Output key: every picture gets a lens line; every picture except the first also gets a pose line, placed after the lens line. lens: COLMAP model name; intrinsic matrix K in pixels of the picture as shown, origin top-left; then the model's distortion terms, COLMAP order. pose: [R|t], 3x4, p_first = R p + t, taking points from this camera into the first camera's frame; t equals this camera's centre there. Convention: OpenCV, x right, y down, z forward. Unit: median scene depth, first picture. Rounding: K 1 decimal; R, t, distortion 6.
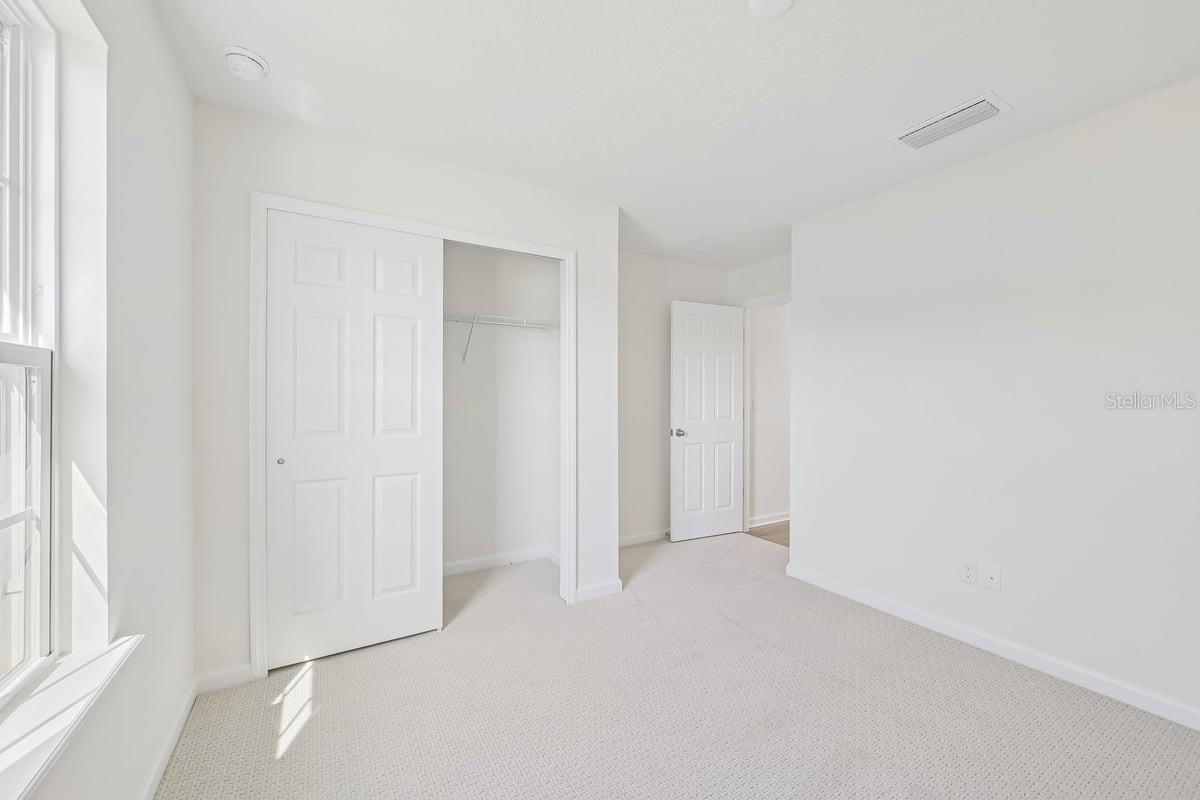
lens RADIAL K [[476.6, 0, 601.9], [0, 476.6, 397.1], [0, 0, 1]] dist [0.008576, -0.000544]
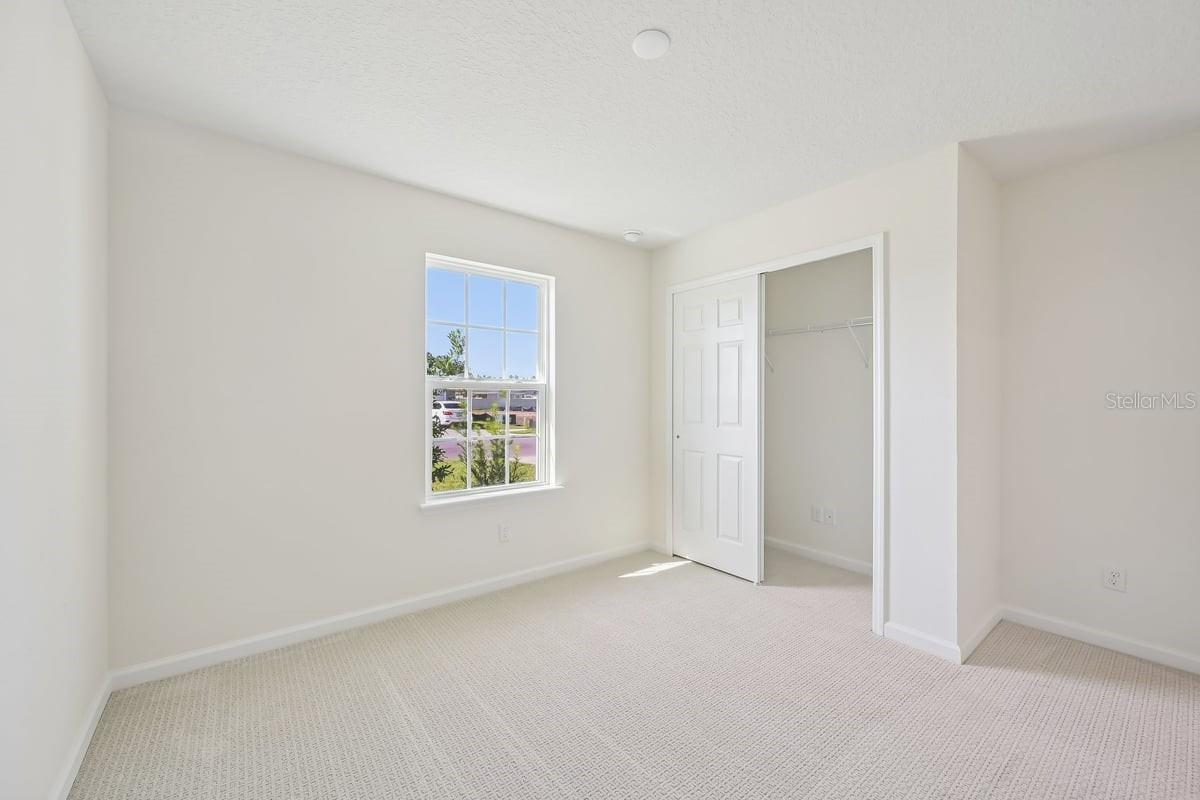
lens RADIAL K [[476.6, 0, 612.0], [0, 476.6, 399.1], [0, 0, 1]] dist [0.008576, -0.000544]
pose [[0.128614, -0.000432, -0.991695, 0.740705], [0.000614, 1.000000, -0.000356, -0.000925], [0.991695, -0.000563, 0.128614, 0.396256]]
